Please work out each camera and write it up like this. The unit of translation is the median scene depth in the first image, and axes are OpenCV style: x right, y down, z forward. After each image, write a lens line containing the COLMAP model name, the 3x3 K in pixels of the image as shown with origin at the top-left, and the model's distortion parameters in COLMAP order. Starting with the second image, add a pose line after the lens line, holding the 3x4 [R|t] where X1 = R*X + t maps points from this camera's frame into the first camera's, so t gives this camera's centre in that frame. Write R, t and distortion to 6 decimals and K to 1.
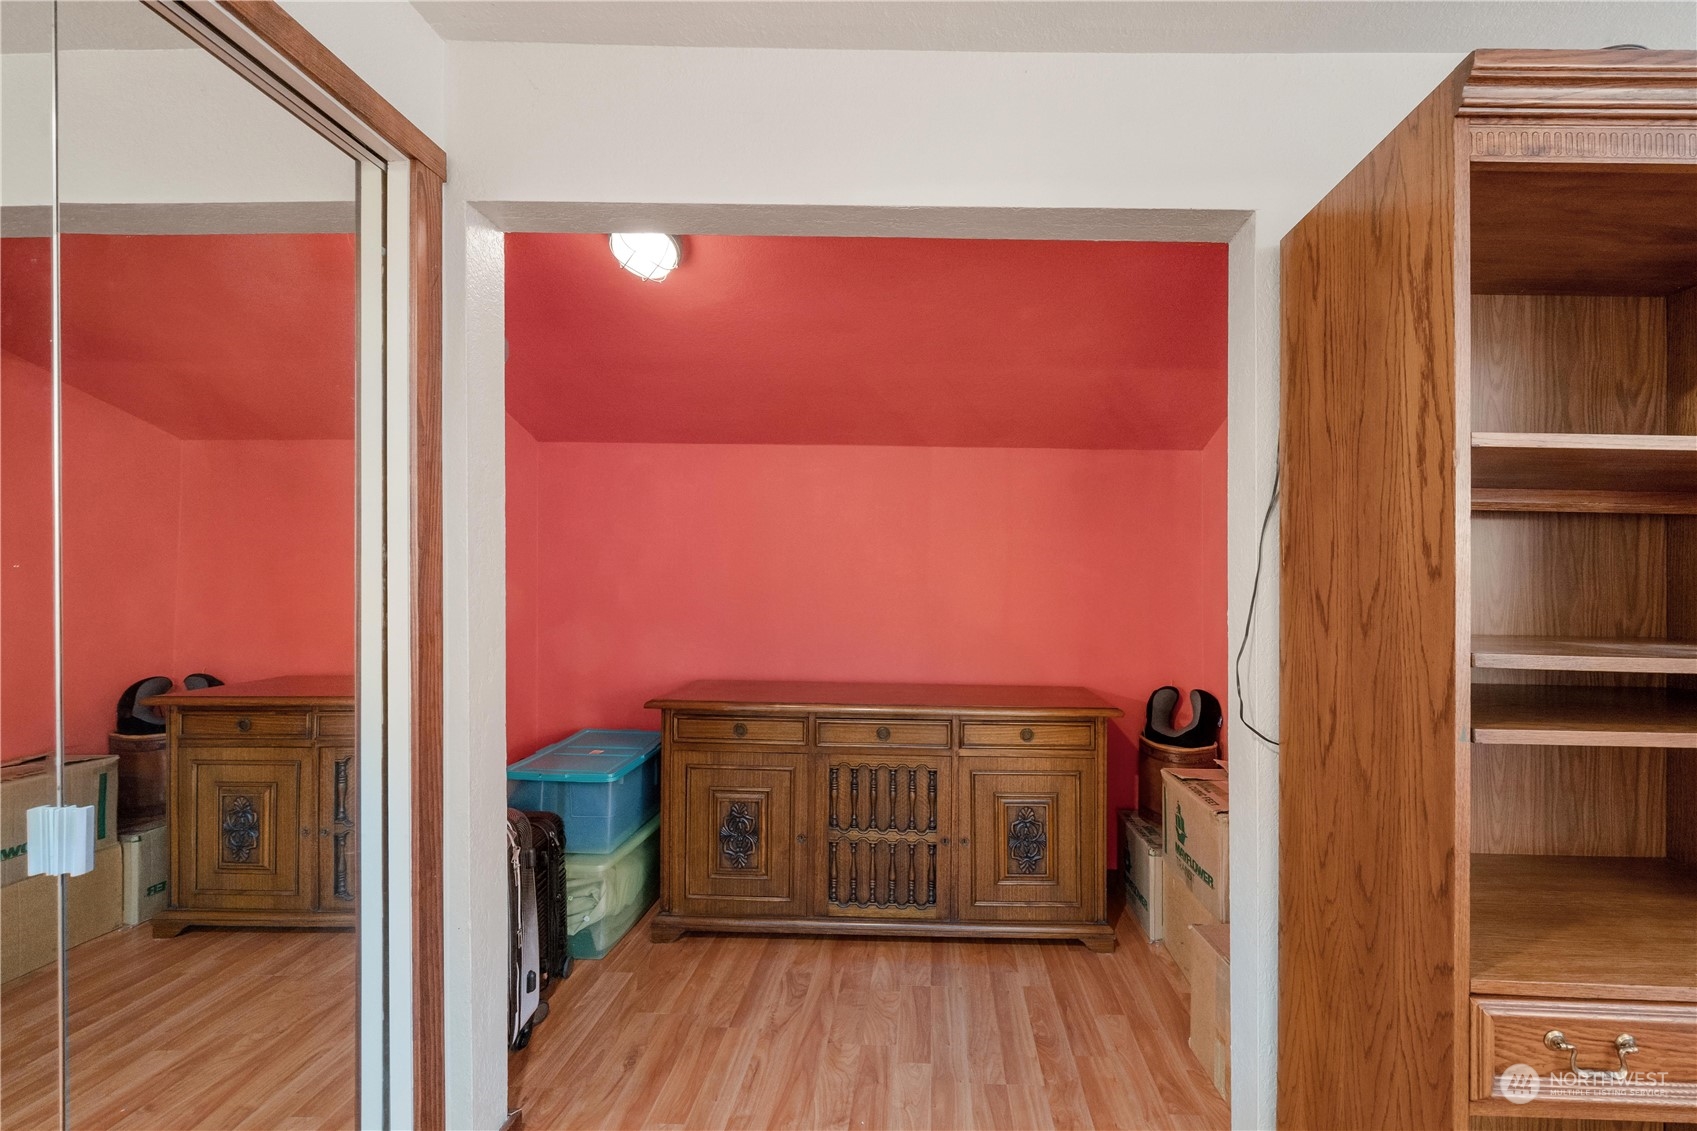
lens RADIAL K [[606.3, 0, 842.7], [0, 606.3, 565.4], [0, 0, 1]] dist [-0.008136, -0.000240]
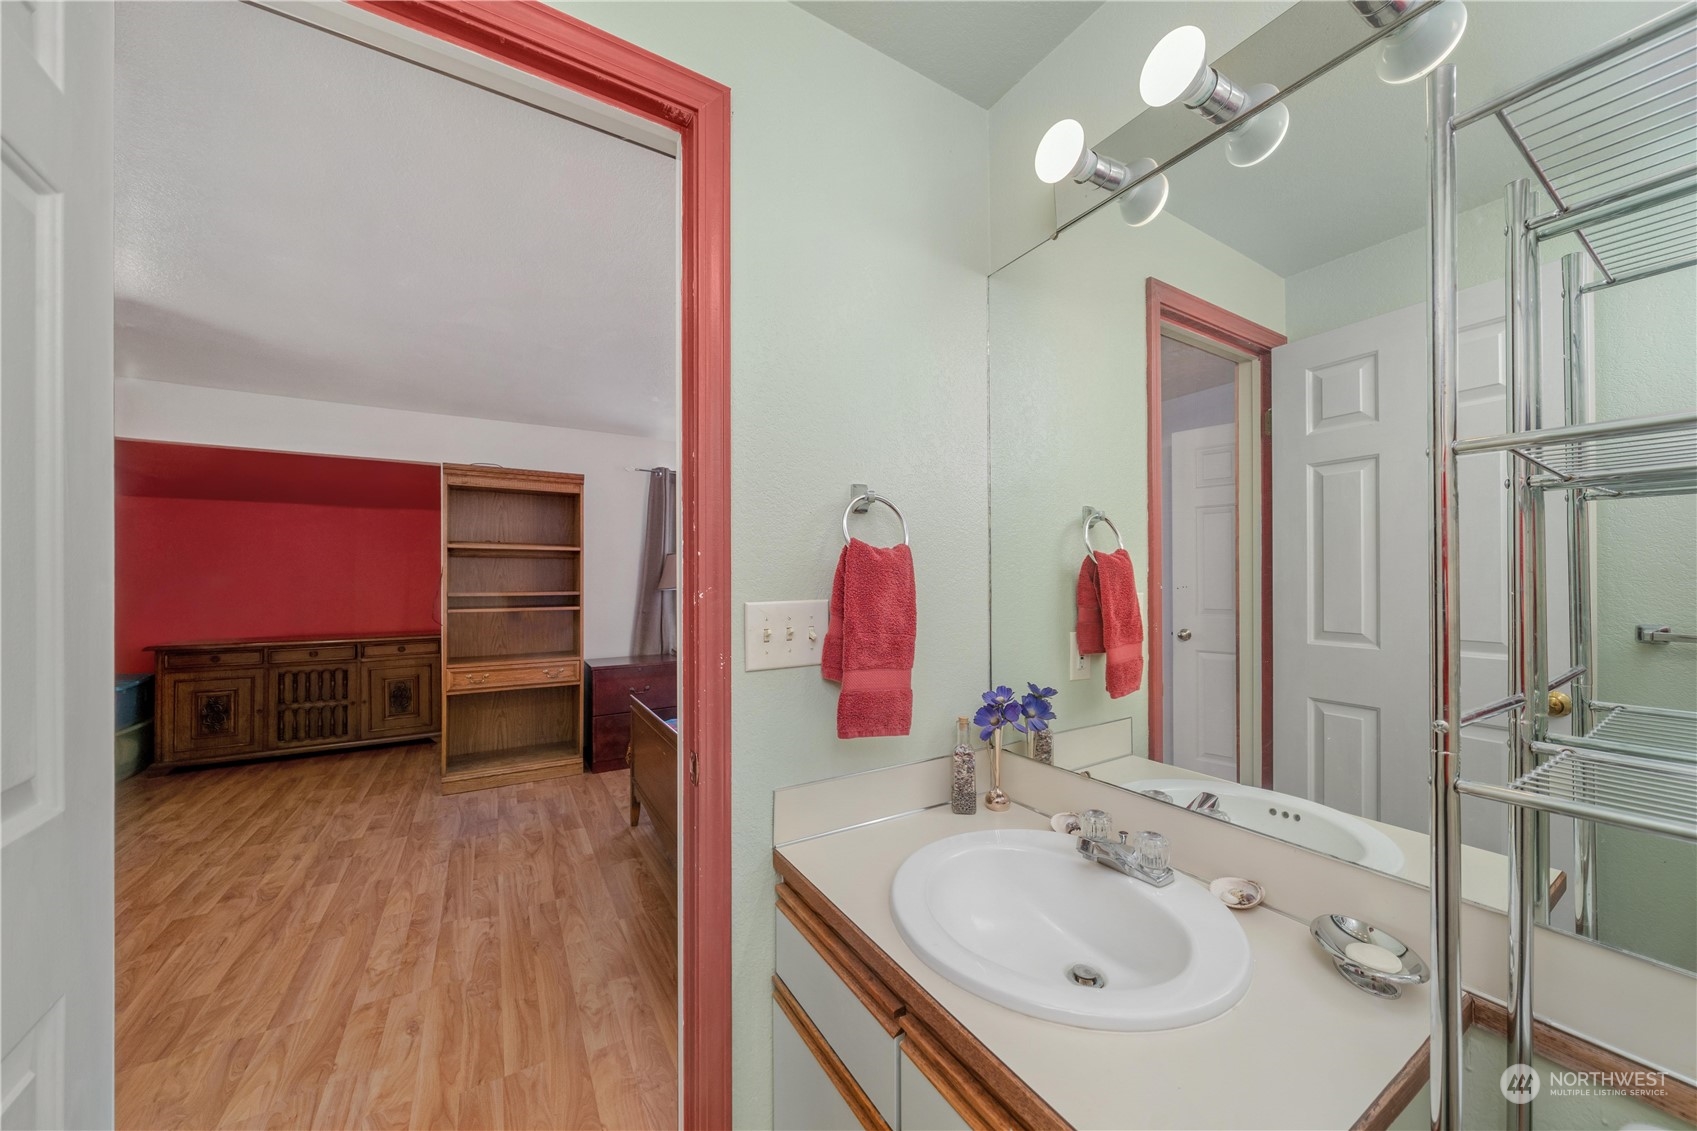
lens RADIAL K [[606.3, 0, 842.7], [0, 606.3, 565.4], [0, 0, 1]] dist [-0.008136, -0.000240]
pose [[0.795054, -0.002428, 0.606534, 0.253050], [0.005416, 0.999981, -0.003096, -0.004807], [-0.606515, 0.005747, 0.795051, -1.687600]]
